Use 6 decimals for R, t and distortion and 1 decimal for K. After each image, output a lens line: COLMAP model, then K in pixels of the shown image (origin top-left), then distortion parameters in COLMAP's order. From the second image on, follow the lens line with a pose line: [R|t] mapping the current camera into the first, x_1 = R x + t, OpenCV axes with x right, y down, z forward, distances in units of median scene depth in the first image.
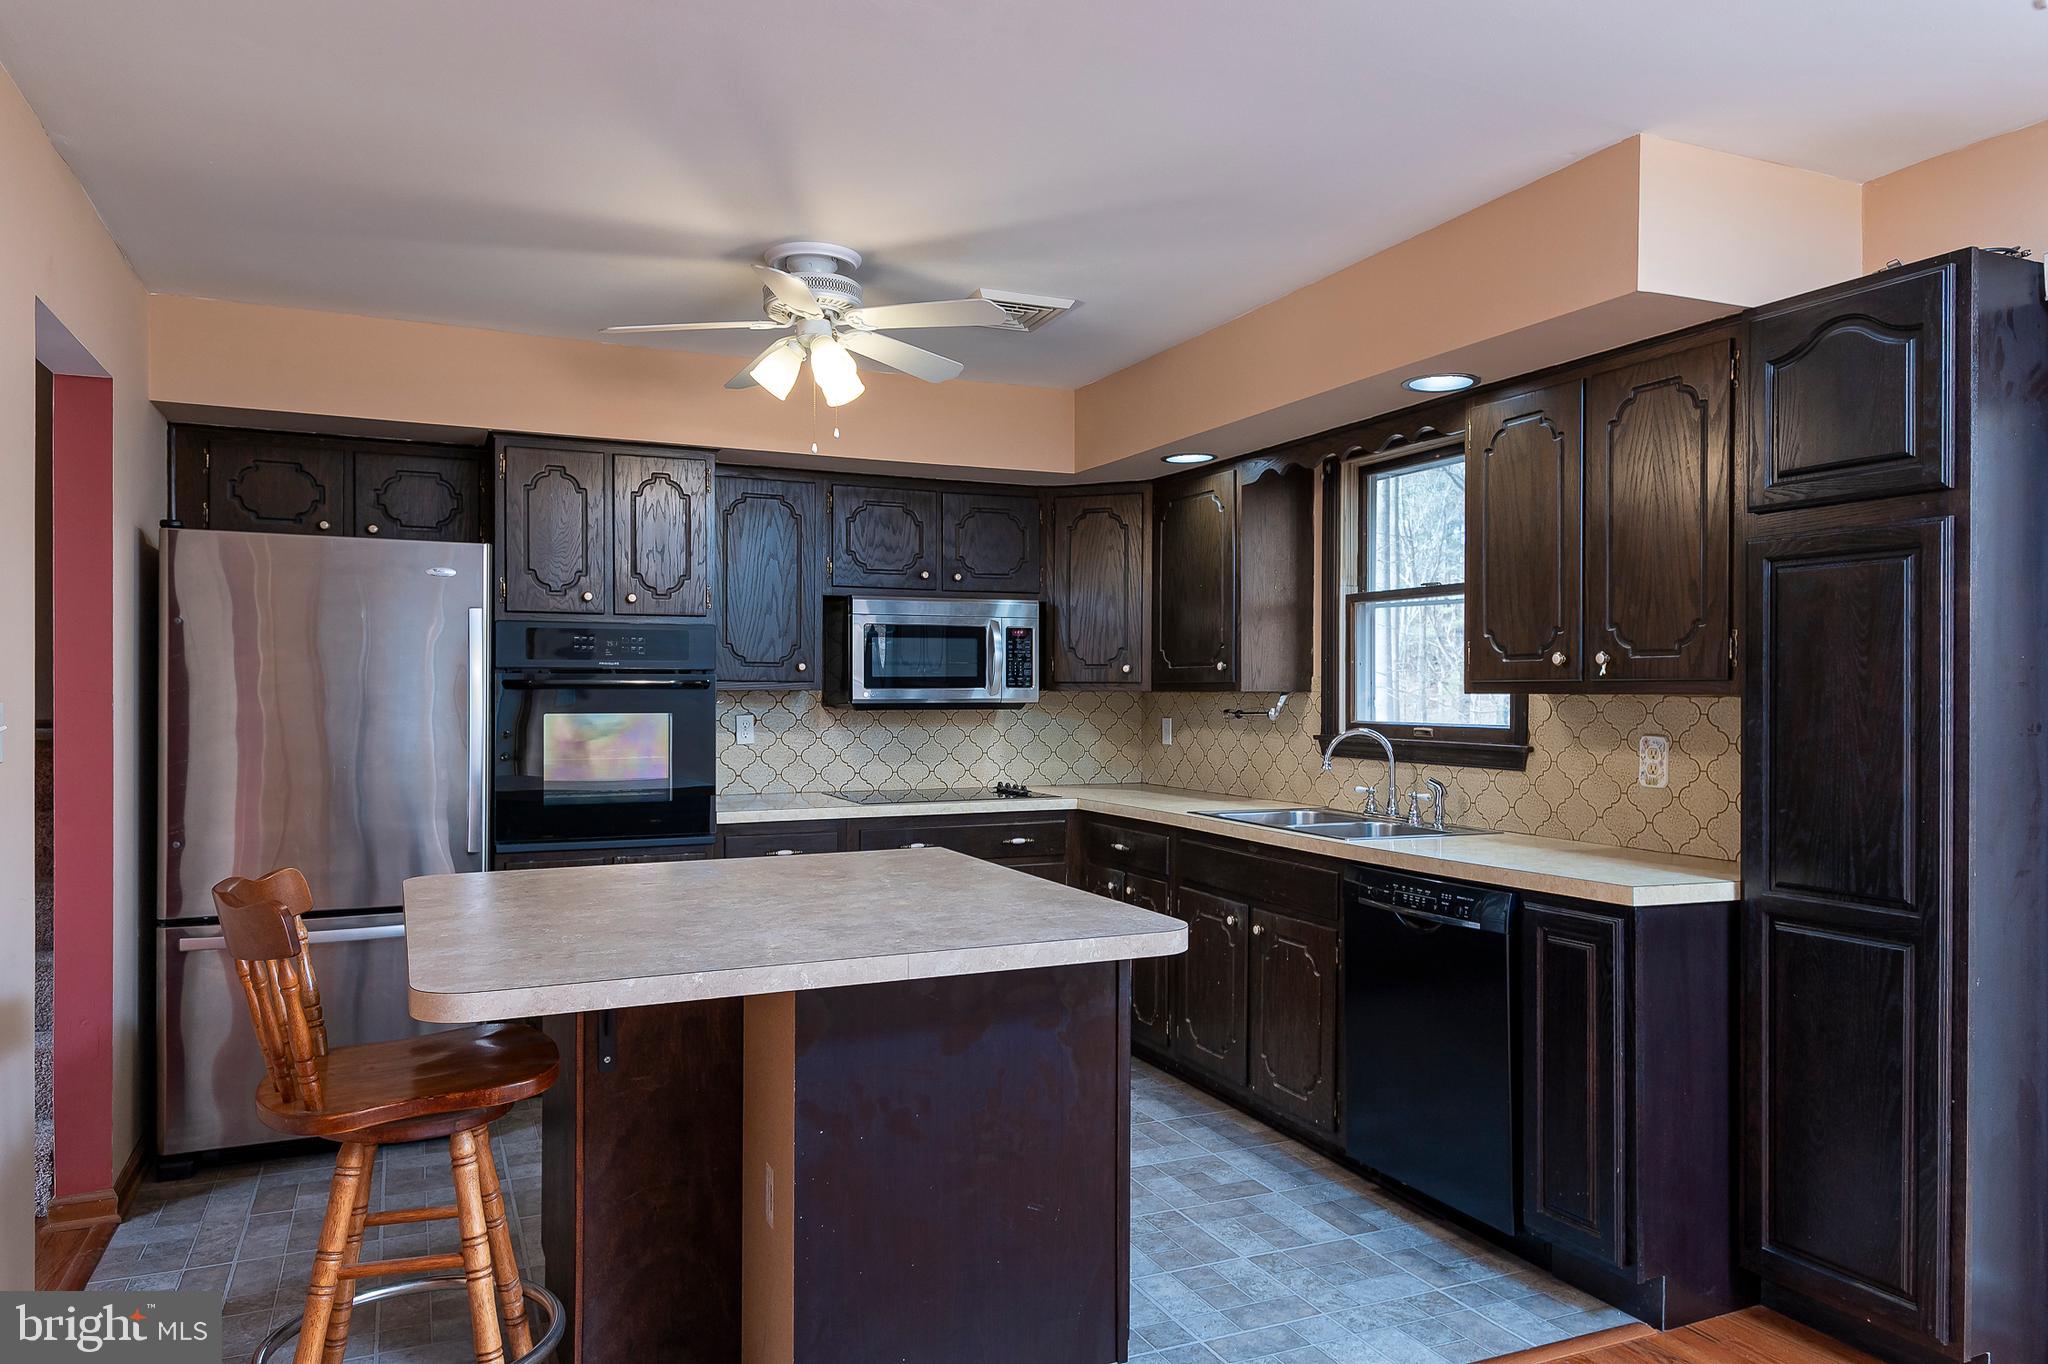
lens RADIAL K [[1295.9, 0, 1024.0], [0, 1295.9, 682.0], [0, 0, 1]] dist [0.002864, 0.000714]
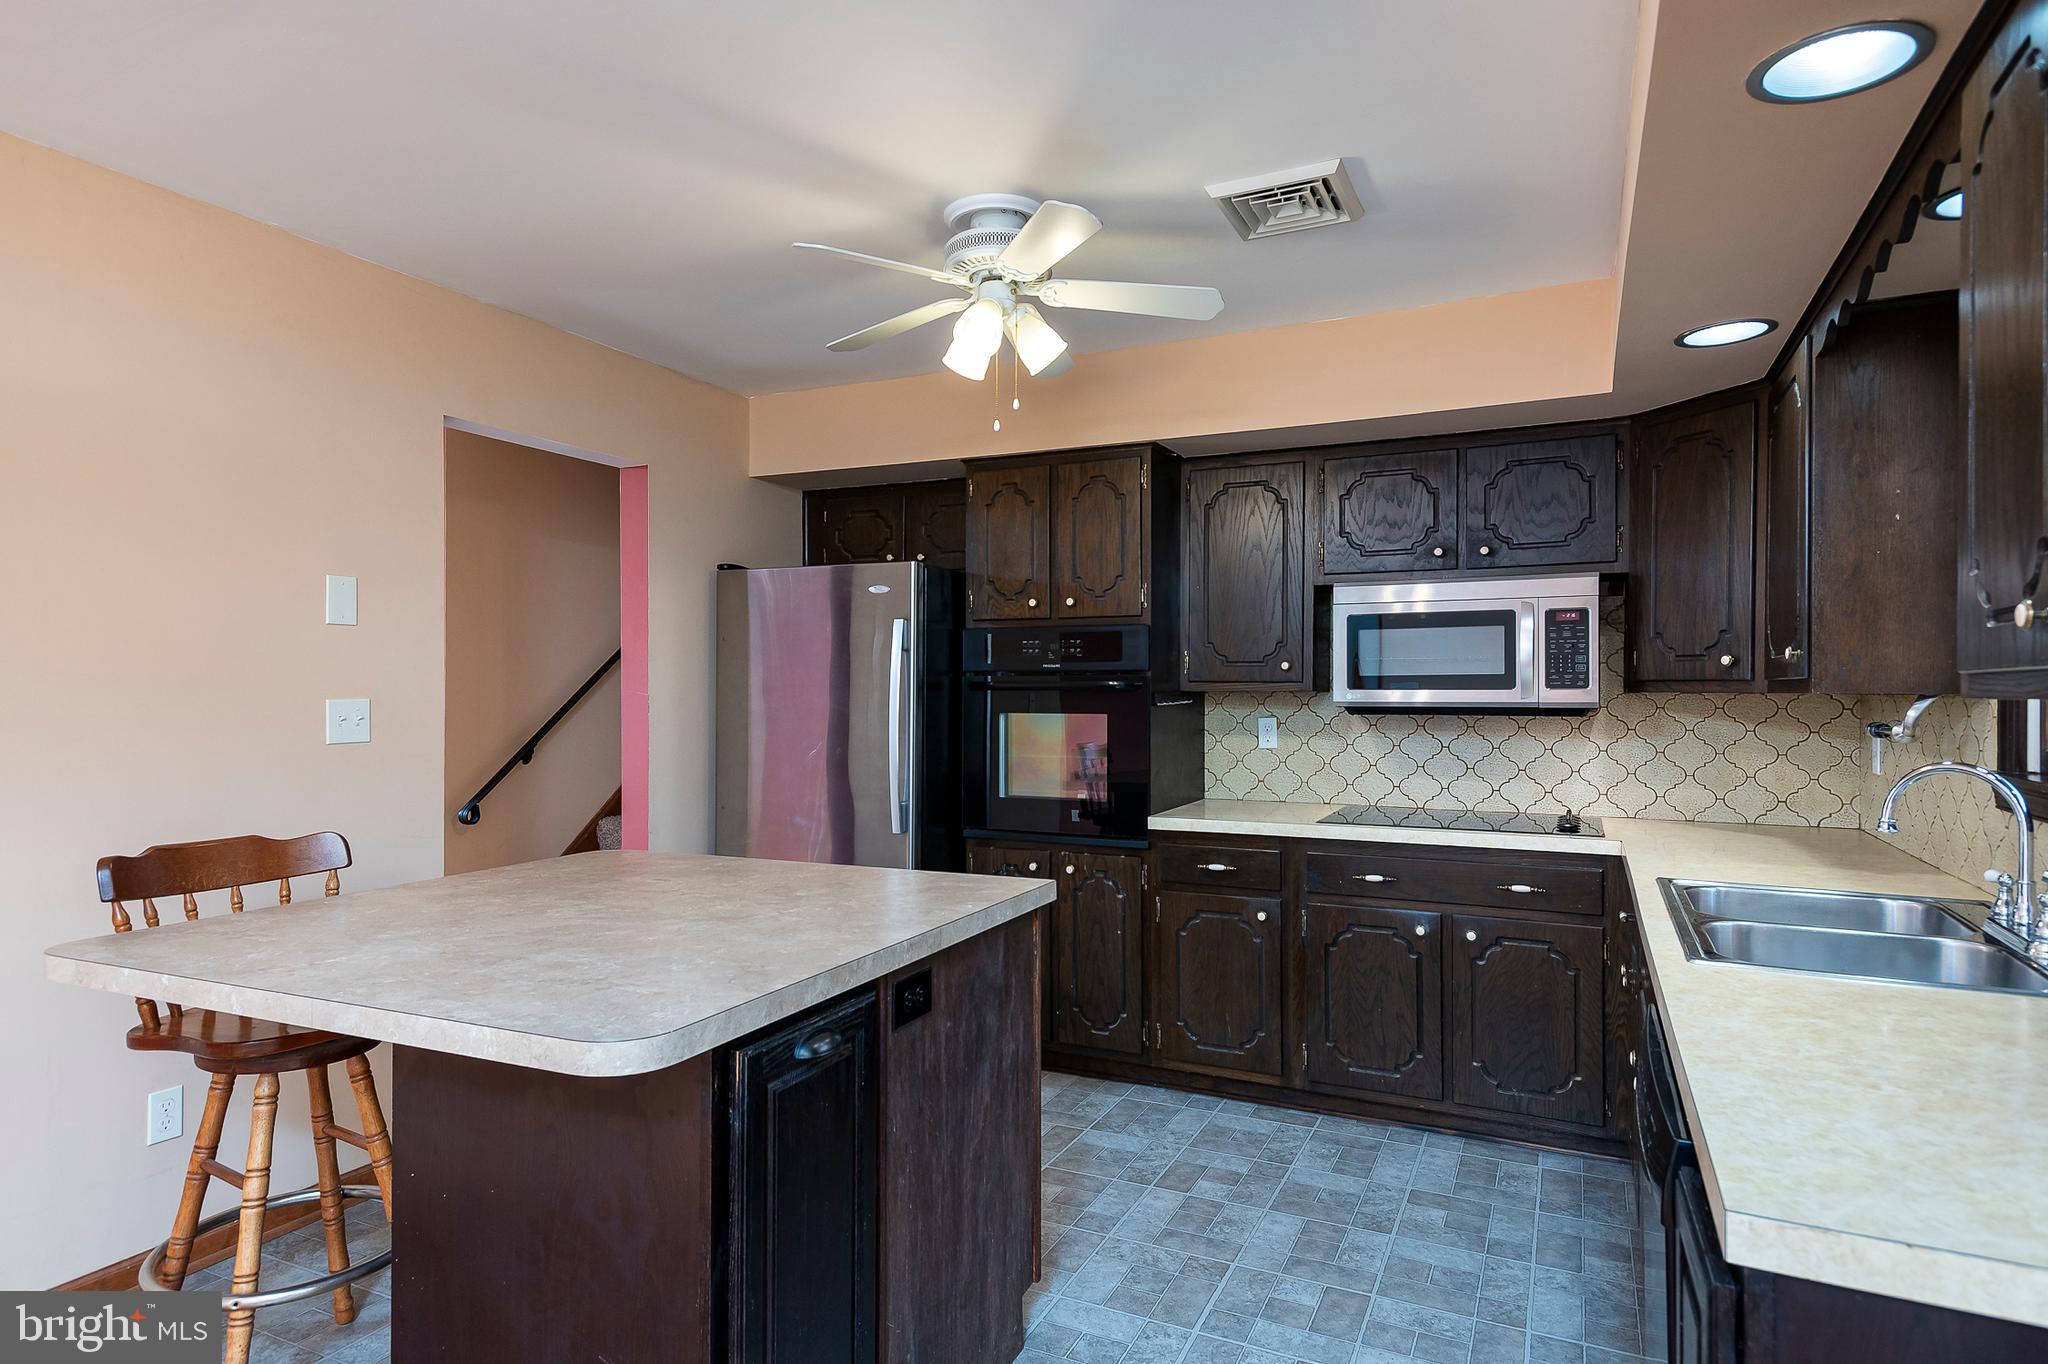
lens RADIAL K [[1127.3, 0, 1024.0], [0, 1127.3, 682.0], [0, 0, 1]] dist [0.017867, 0.000493]
pose [[0.644604, -0.005337, -0.764498, 0.314254], [0.004313, 0.999985, -0.003344, 0.001584], [0.764504, -0.001142, 0.644618, 0.347373]]
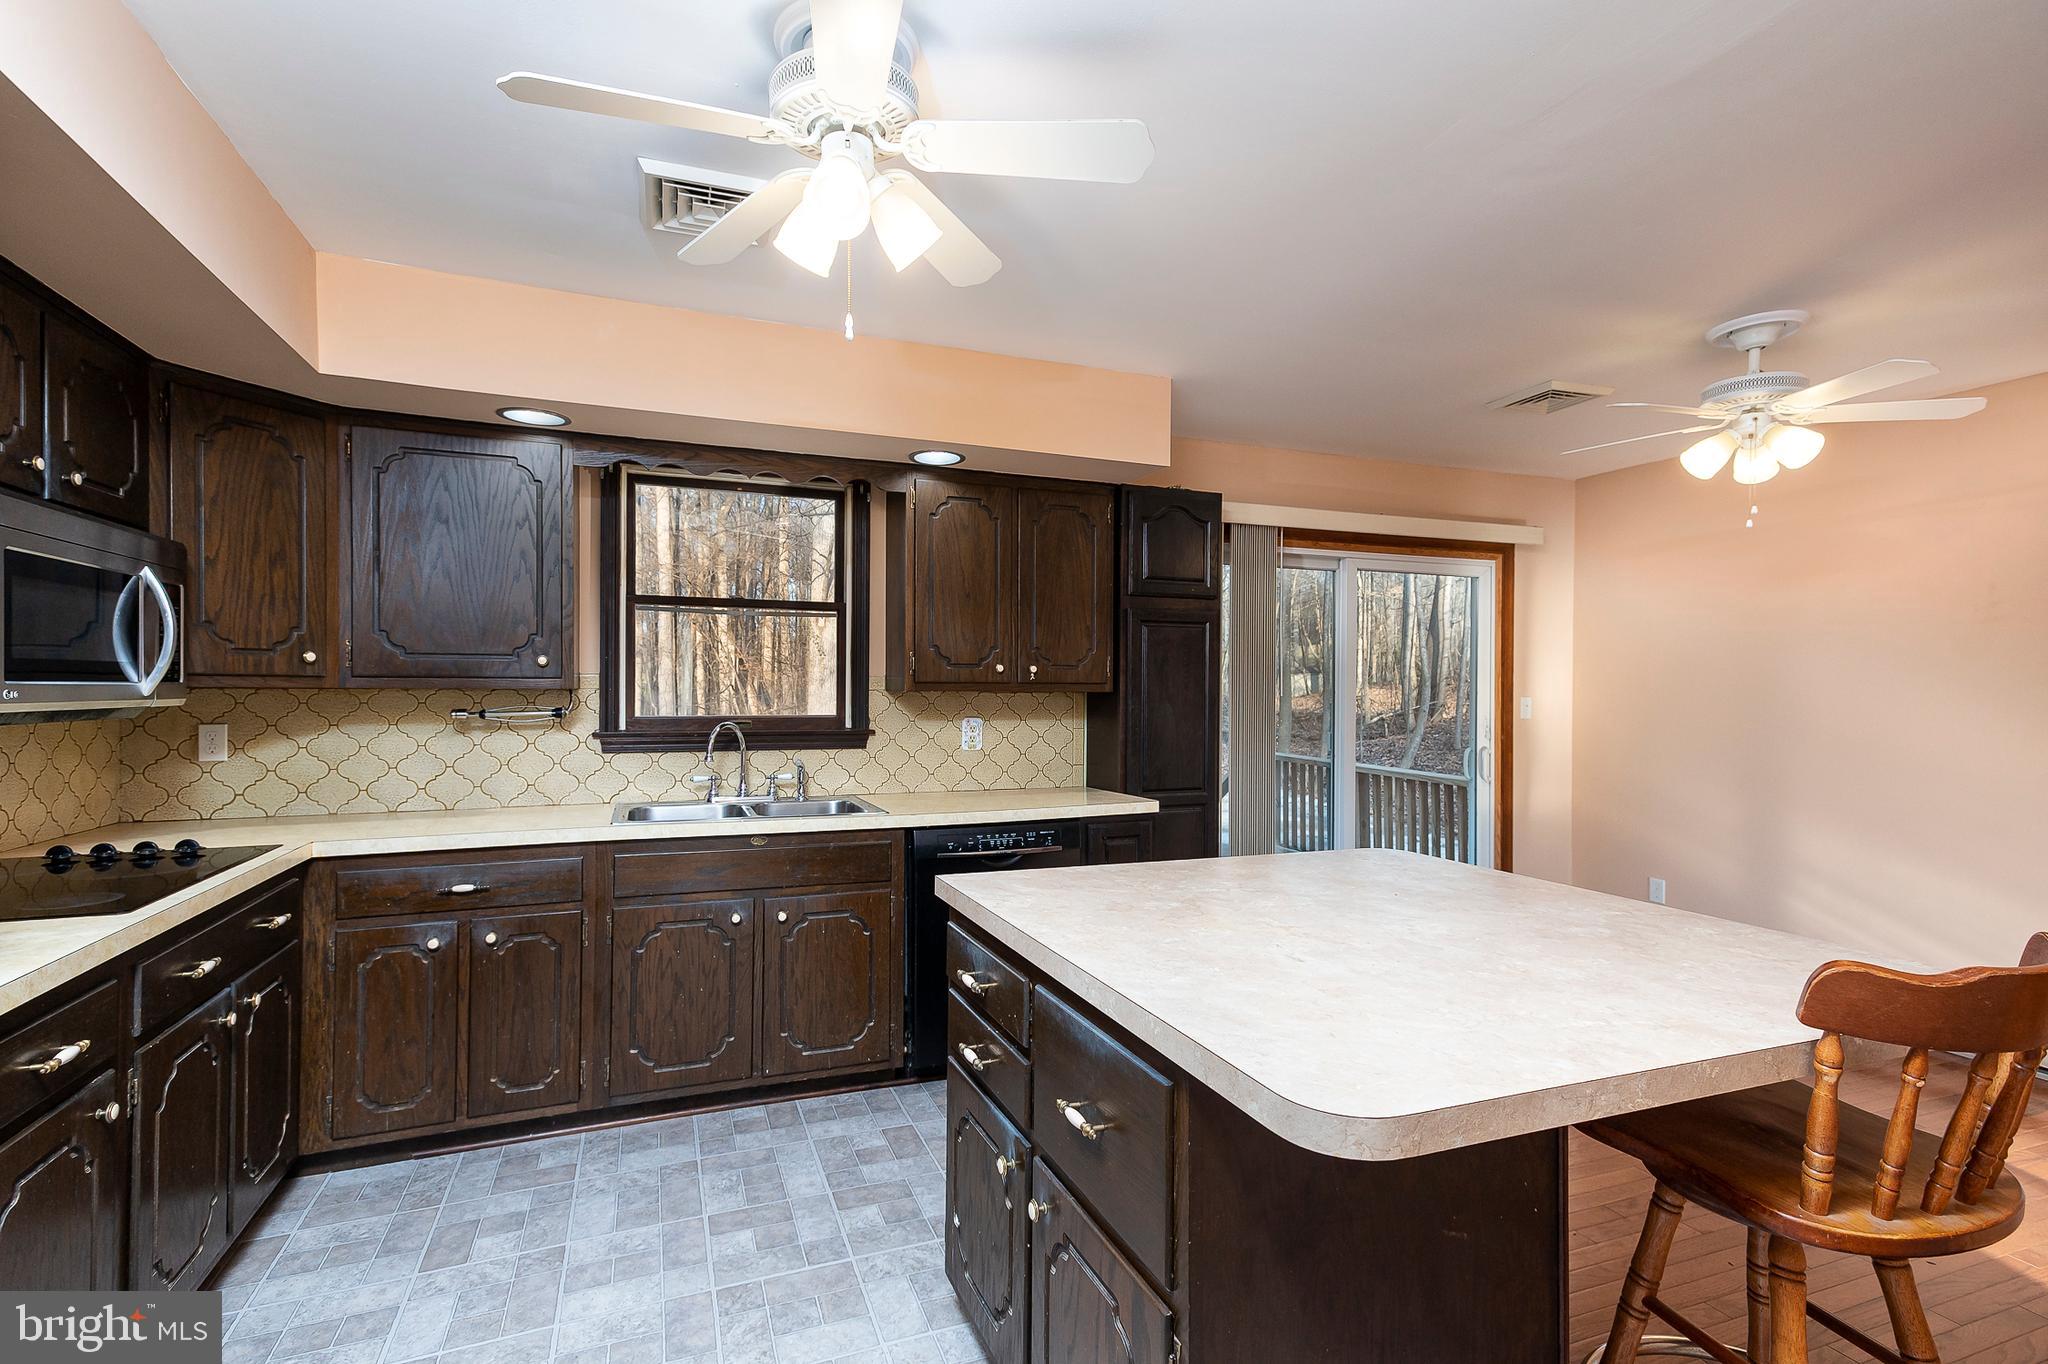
lens RADIAL K [[964.3, 0, 1024.0], [0, 964.3, 682.0], [0, 0, 1]] dist [0.000647, 0.000079]
pose [[0.044606, 0.005752, 0.998988, -0.465099], [-0.010149, 0.999934, -0.005304, 0.002960], [-0.998953, -0.009902, 0.044661, 0.611962]]
